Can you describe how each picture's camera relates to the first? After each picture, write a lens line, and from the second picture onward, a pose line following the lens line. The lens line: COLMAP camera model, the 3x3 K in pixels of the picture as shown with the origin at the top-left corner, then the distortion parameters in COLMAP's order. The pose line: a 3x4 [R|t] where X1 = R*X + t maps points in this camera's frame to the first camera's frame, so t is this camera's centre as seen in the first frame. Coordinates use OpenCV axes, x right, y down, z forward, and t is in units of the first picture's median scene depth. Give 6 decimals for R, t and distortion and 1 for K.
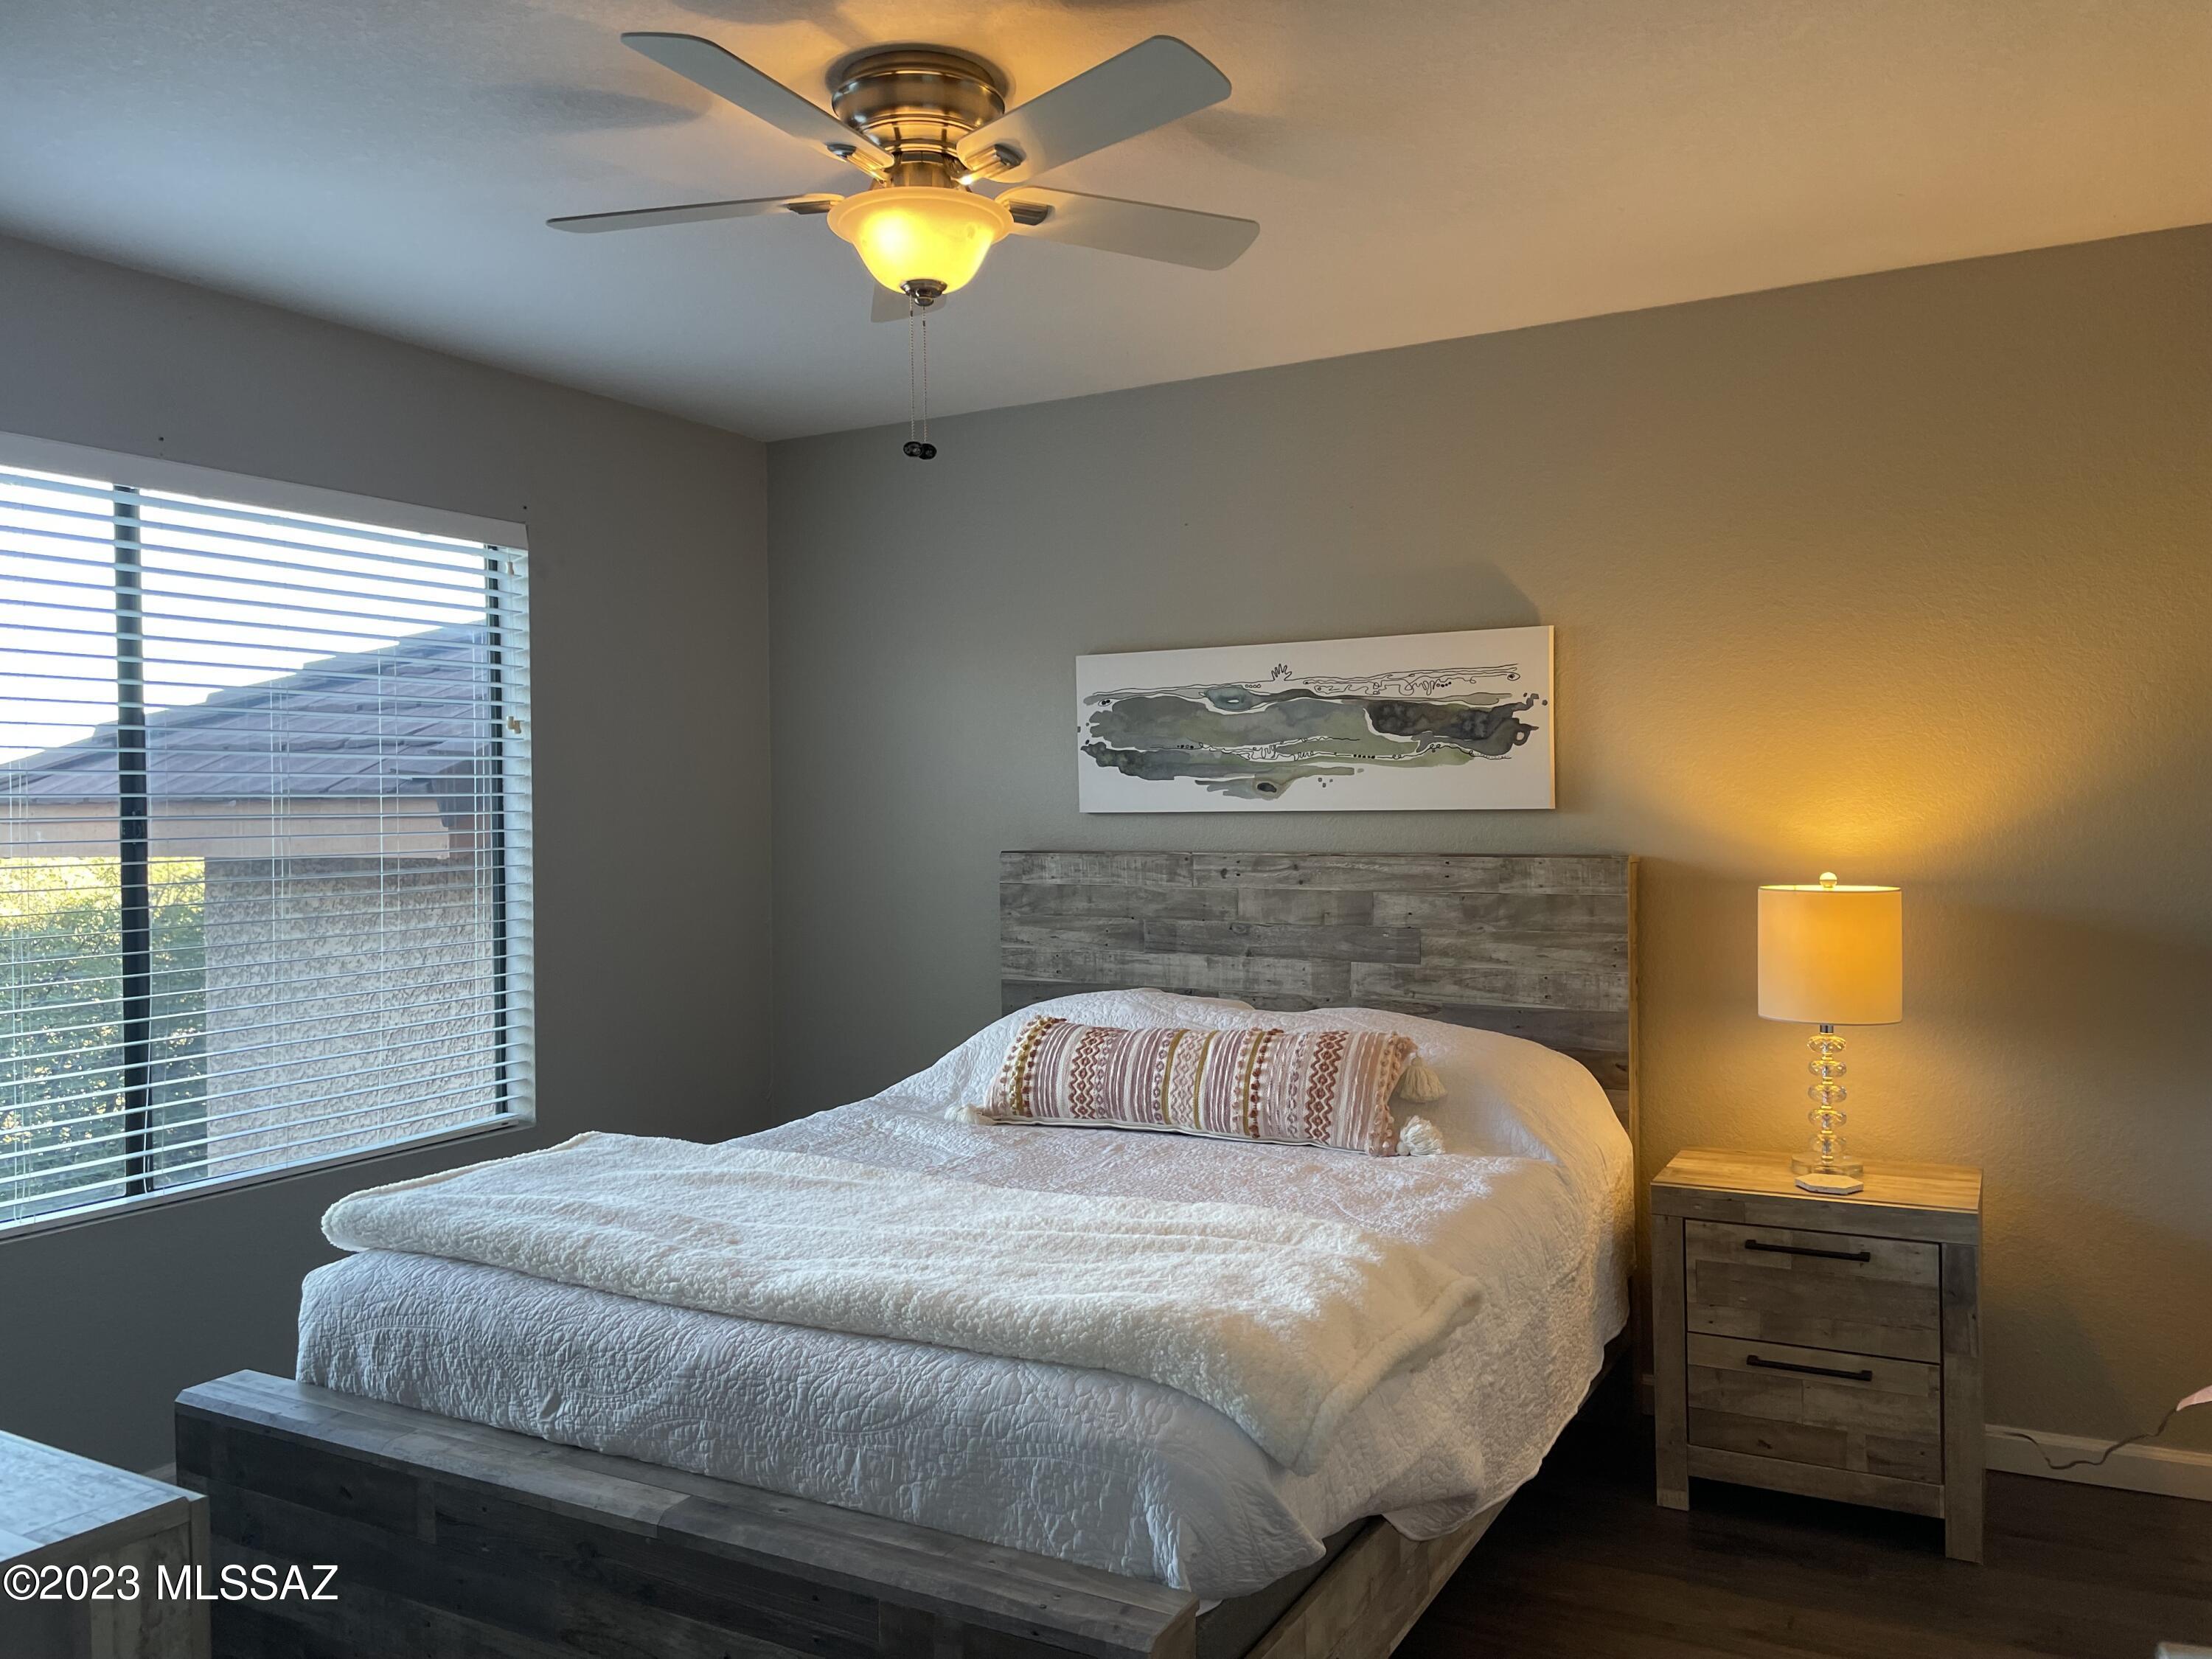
lens RADIAL K [[1686.9, 0, 1106.0], [0, 1686.9, 829.5], [0, 0, 1]] dist [0.118059, -0.202223]
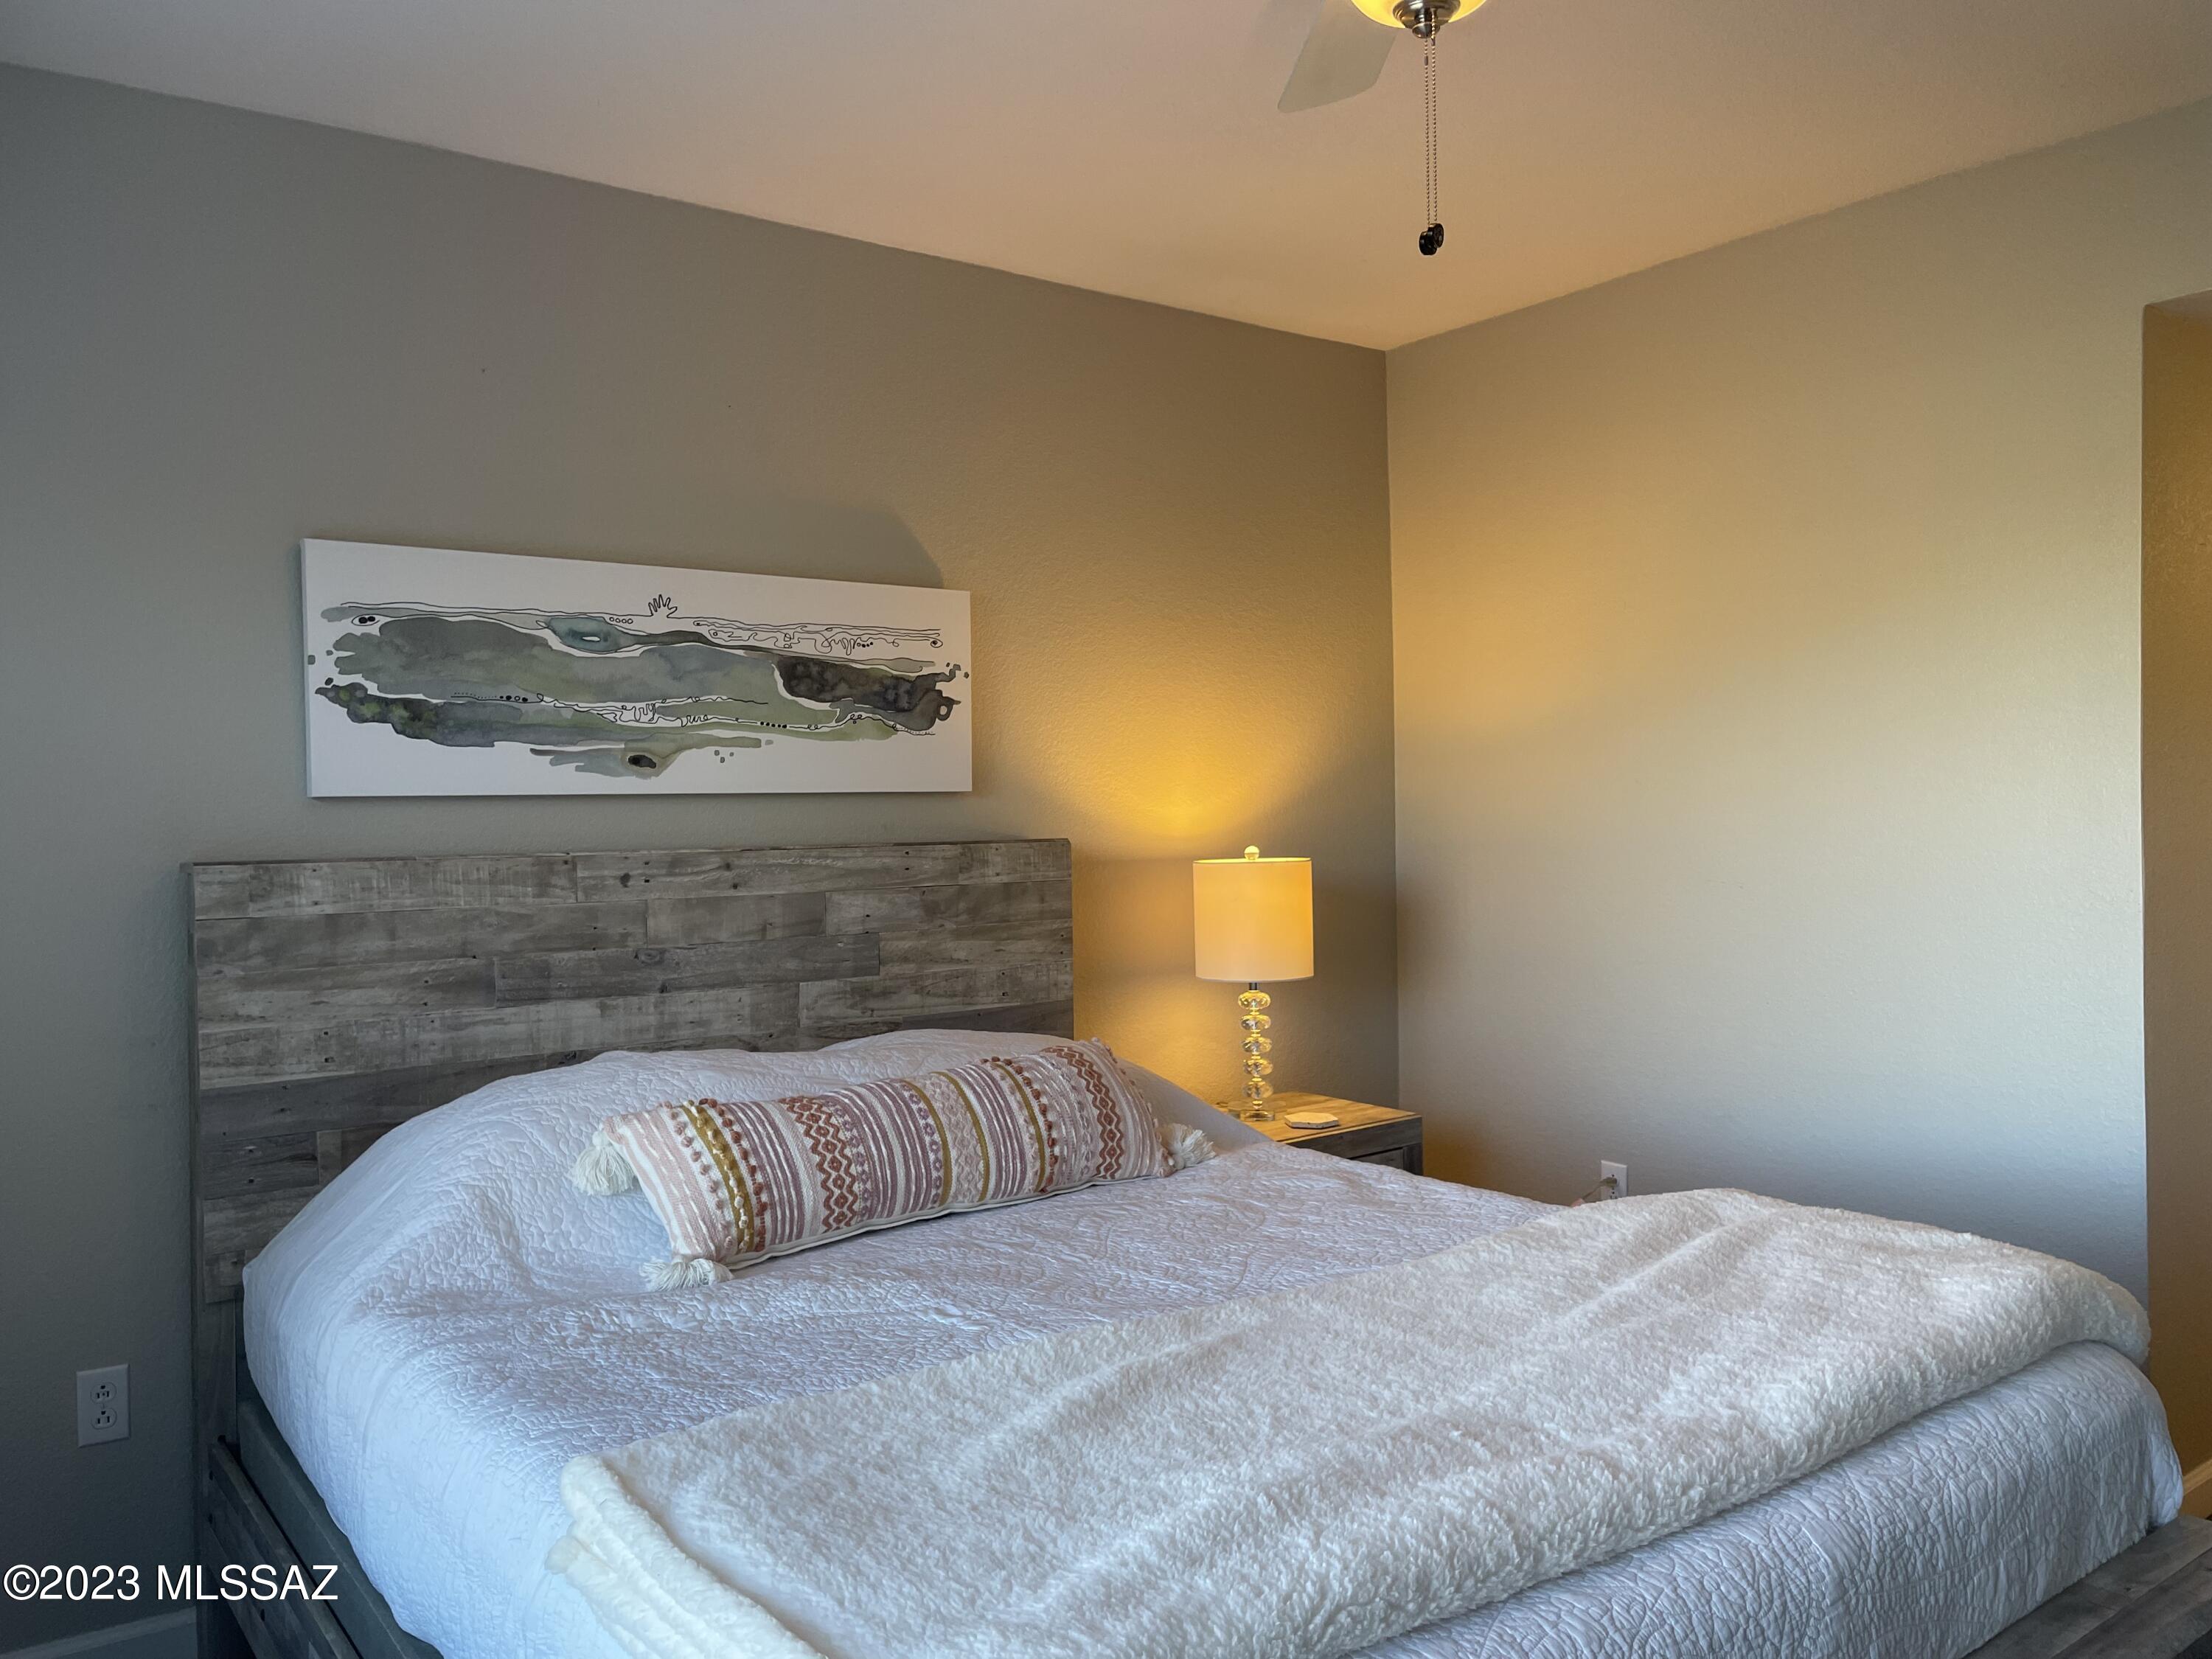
lens RADIAL K [[1686.9, 0, 1106.0], [0, 1686.9, 829.5], [0, 0, 1]] dist [0.118059, -0.202223]
pose [[0.390790, -0.010881, 0.920416, -0.522207], [0.022114, 0.999753, 0.002430, 0.007530], [-0.920214, 0.019404, 0.390933, 0.547042]]
